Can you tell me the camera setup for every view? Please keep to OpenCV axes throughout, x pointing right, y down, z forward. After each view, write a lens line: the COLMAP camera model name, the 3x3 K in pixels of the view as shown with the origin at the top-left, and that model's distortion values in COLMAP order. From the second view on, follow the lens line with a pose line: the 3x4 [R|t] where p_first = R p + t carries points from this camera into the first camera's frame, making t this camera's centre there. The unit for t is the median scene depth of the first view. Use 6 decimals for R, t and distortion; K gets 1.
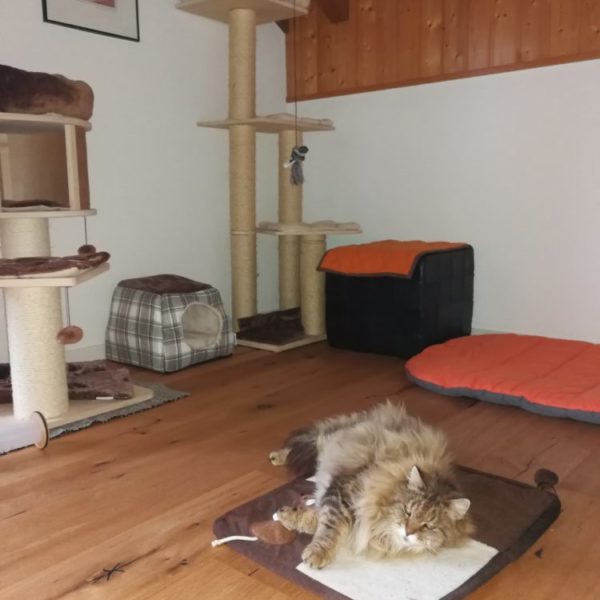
lens RADIAL K [[655.9, 0, 303.4], [0, 655.9, 297.7], [0, 0, 1]] dist [0.054705, 0.000000]
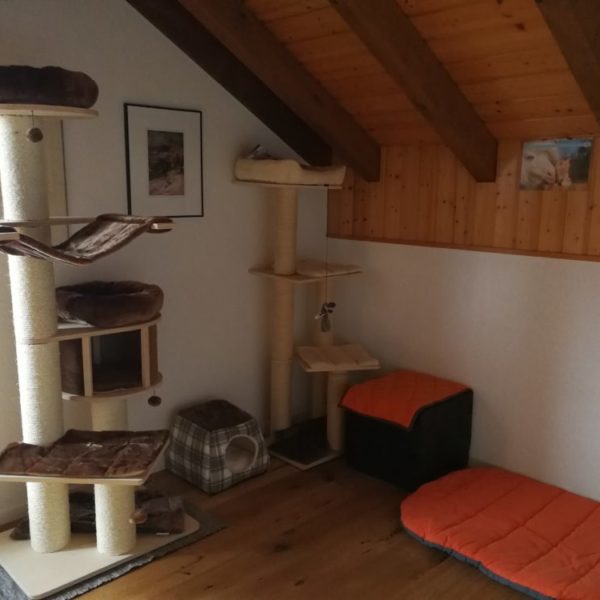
lens RADIAL K [[655.9, 0, 300.4], [0, 655.9, 305.8], [0, 0, 1]] dist [0.054705, 0.000000]
pose [[0.992950, 0.047698, -0.108512, 0.083025], [-0.041445, 0.997387, 0.059171, -0.328261], [0.111051, -0.054256, 0.992333, -0.230859]]
